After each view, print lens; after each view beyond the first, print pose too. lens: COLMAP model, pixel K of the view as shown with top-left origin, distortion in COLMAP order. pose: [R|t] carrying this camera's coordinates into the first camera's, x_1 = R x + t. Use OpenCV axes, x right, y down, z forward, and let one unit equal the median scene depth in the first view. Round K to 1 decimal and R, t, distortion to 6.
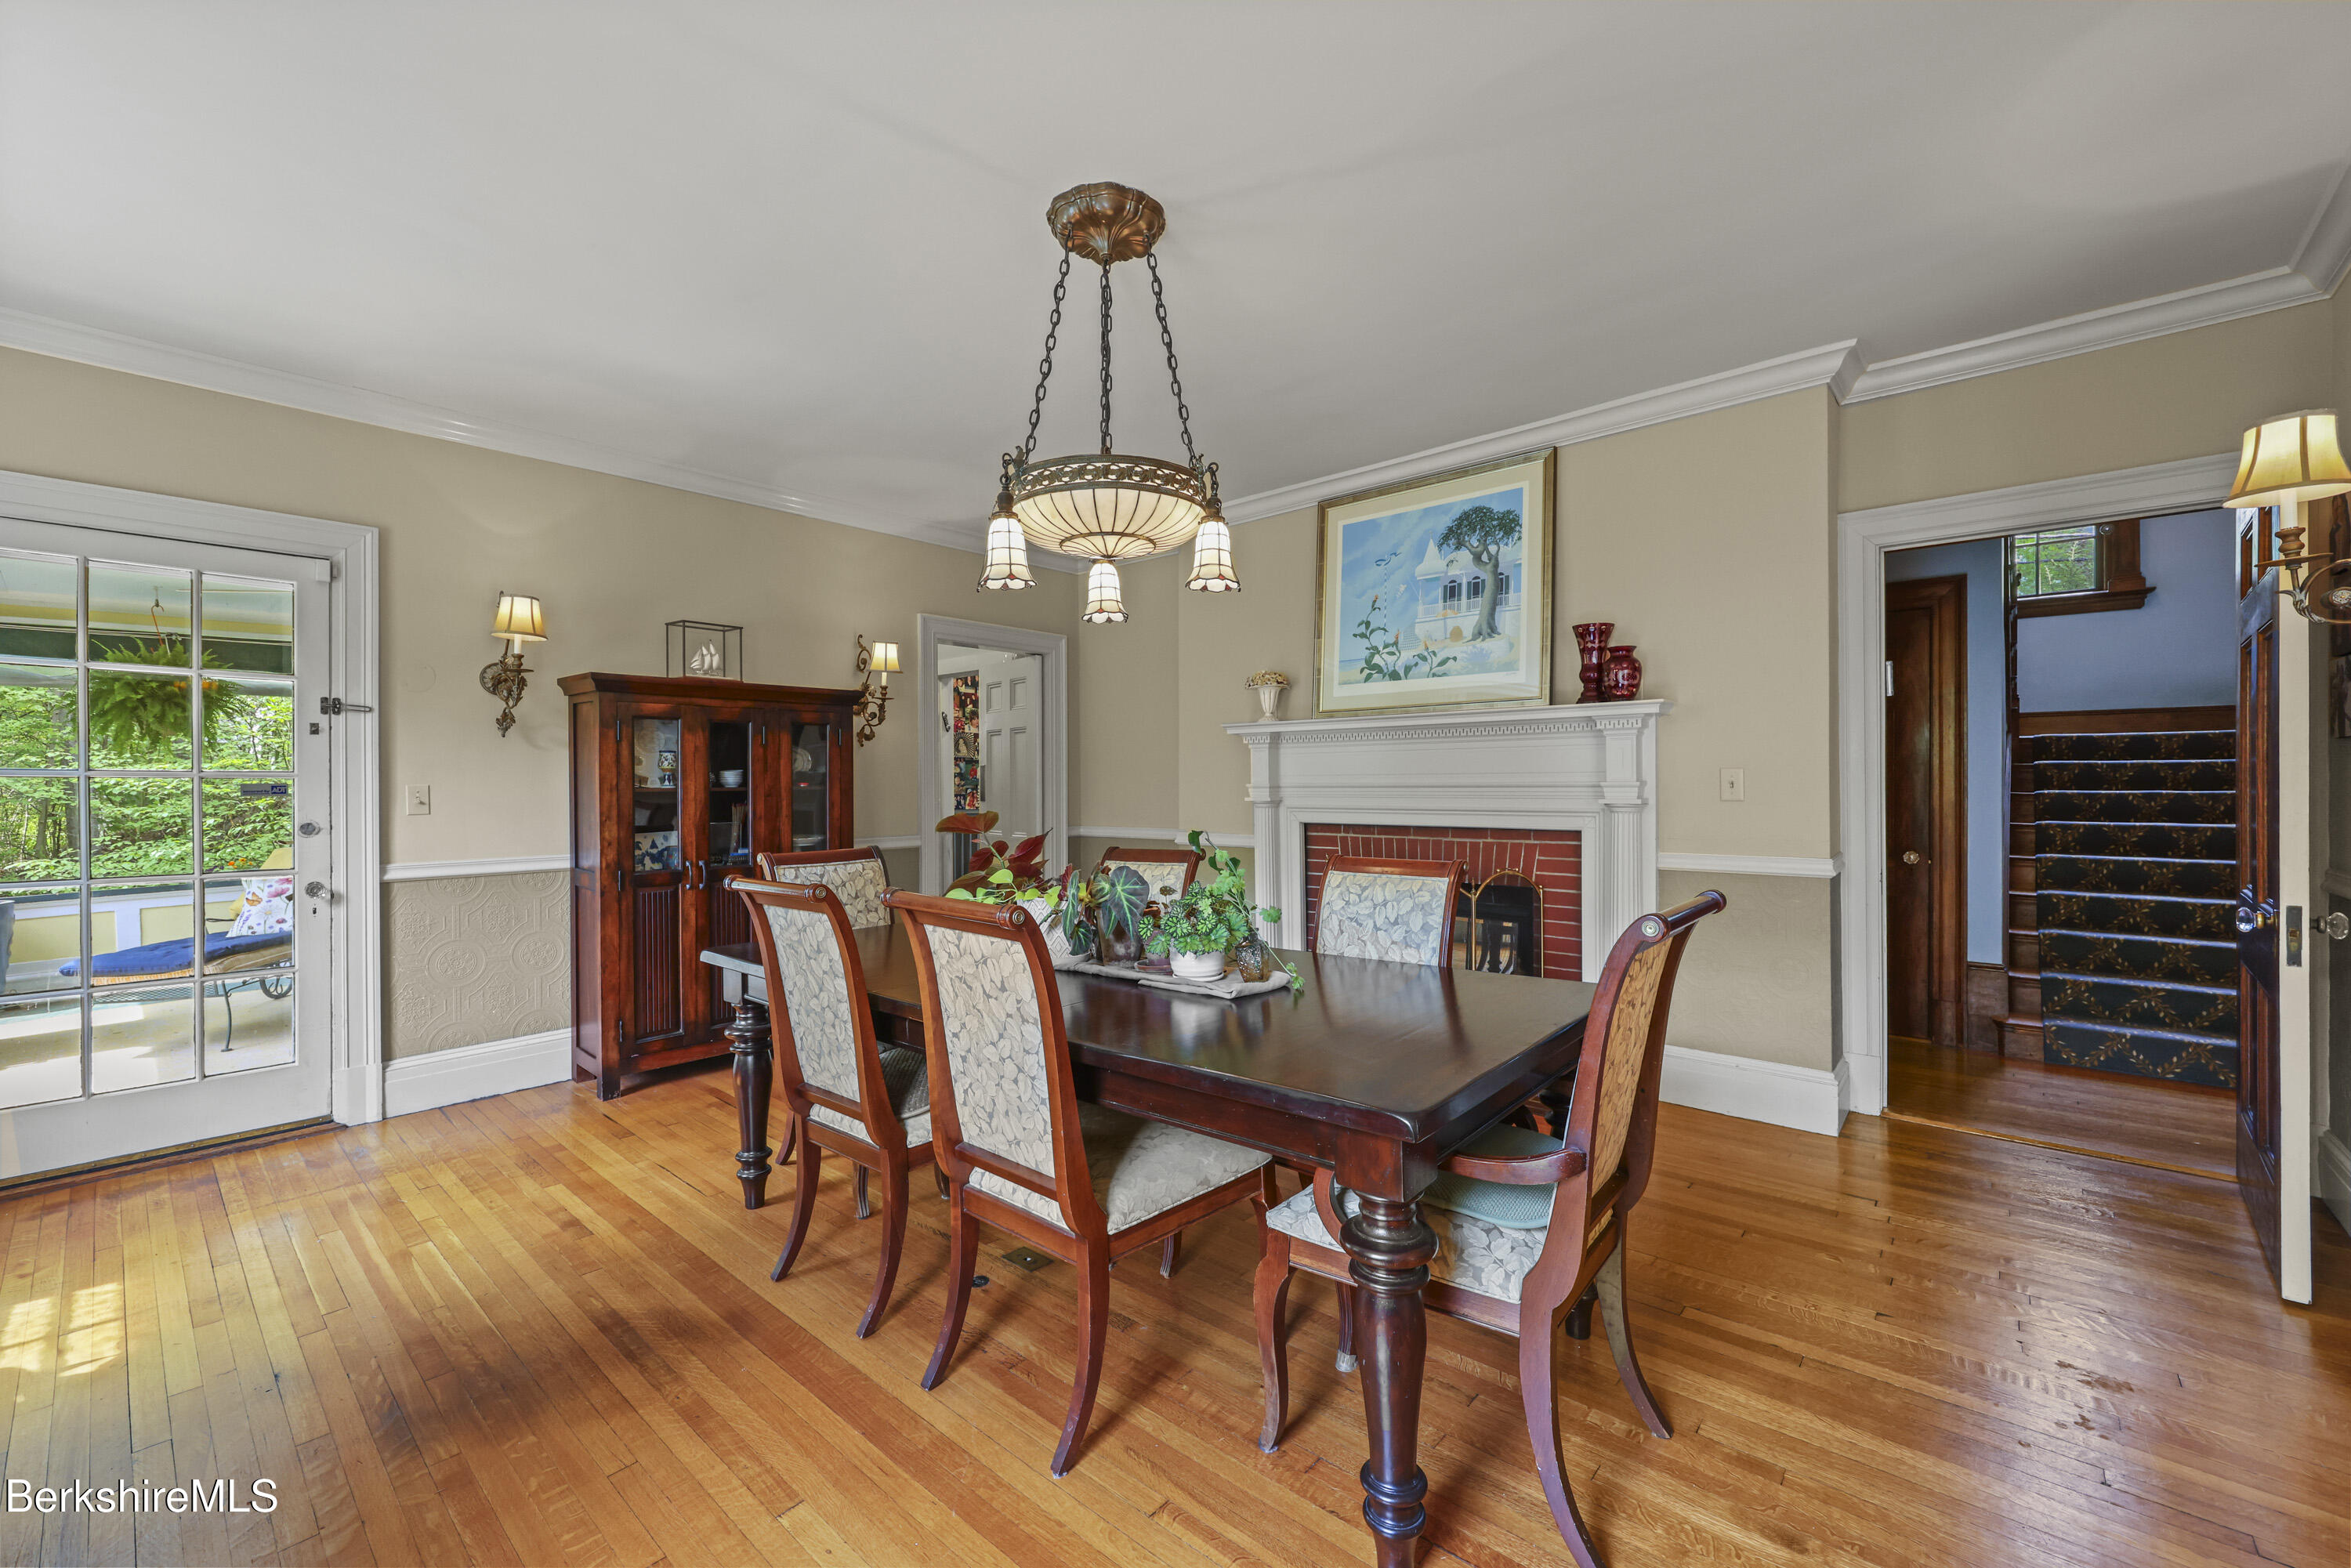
lens RADIAL K [[947.1, 0, 1177.2], [0, 947.1, 775.4], [0, 0, 1]] dist [0.000698, 0.000025]
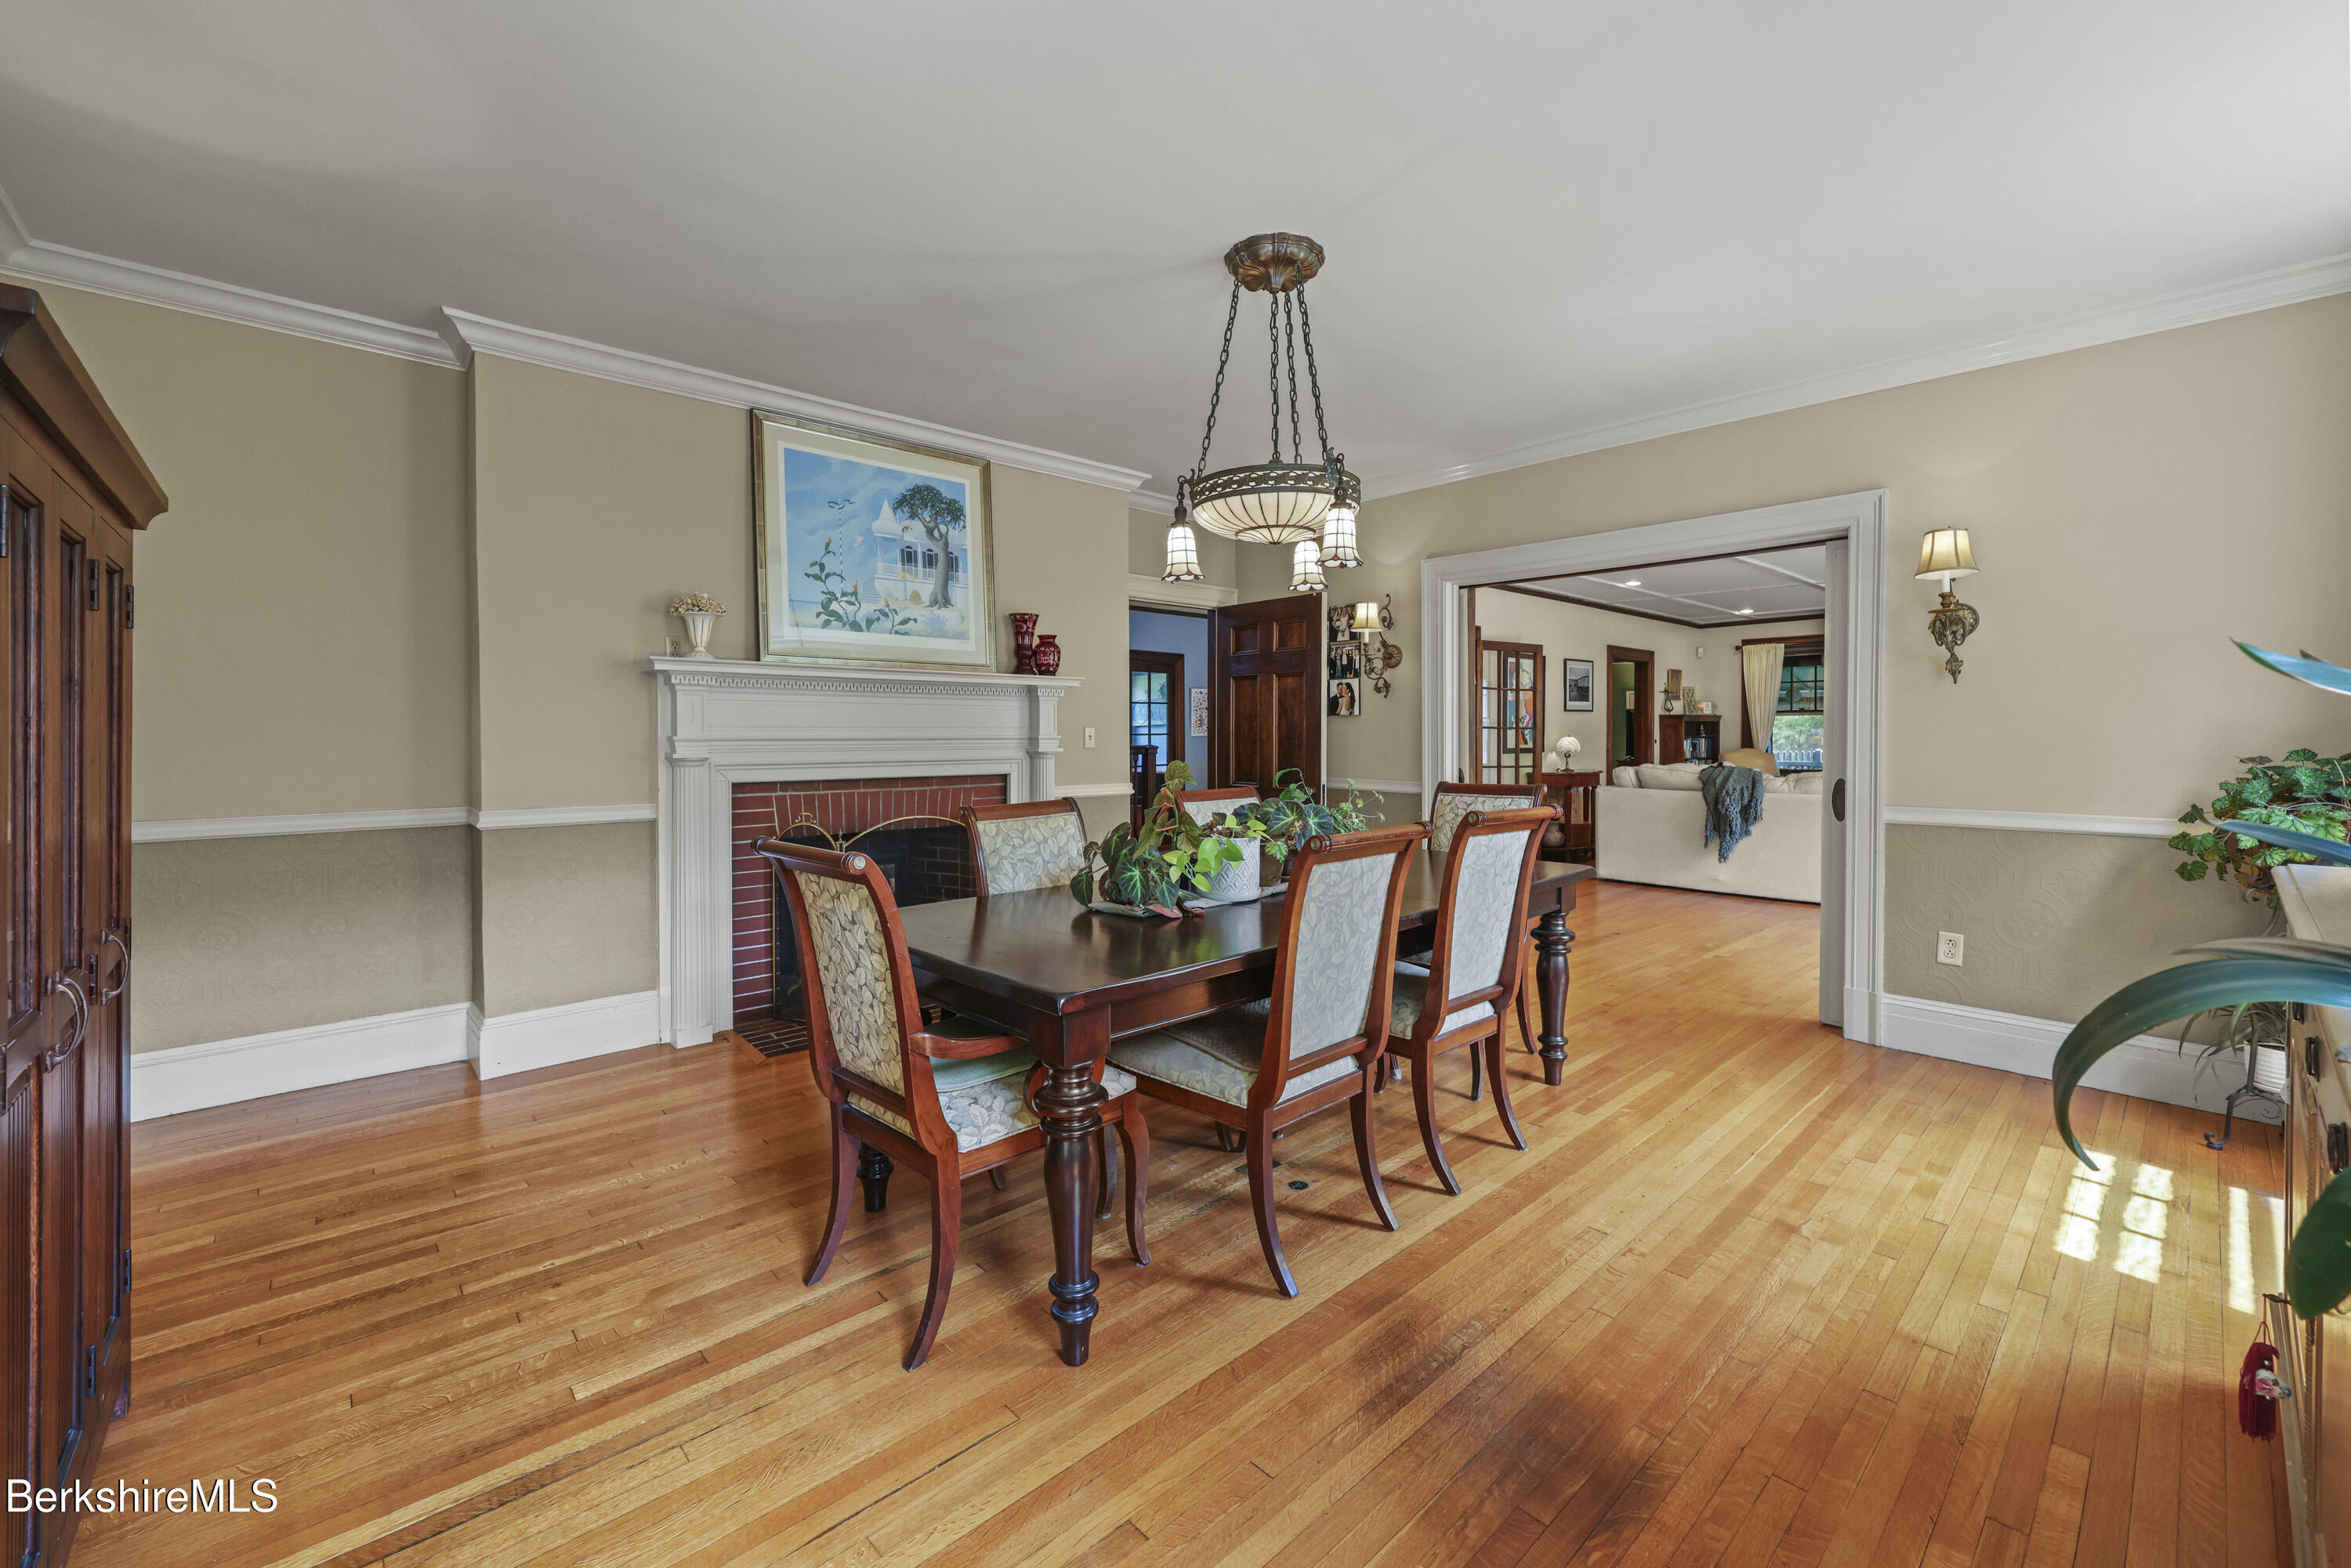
lens RADIAL K [[947.1, 0, 1195.2], [0, 947.1, 745.7], [0, 0, 1]] dist [0.000698, 0.000025]
pose [[0.096992, -0.003200, 0.995280, -0.751732], [-0.004996, 0.999981, 0.003702, 0.013597], [-0.995273, -0.005332, 0.096974, 0.582794]]
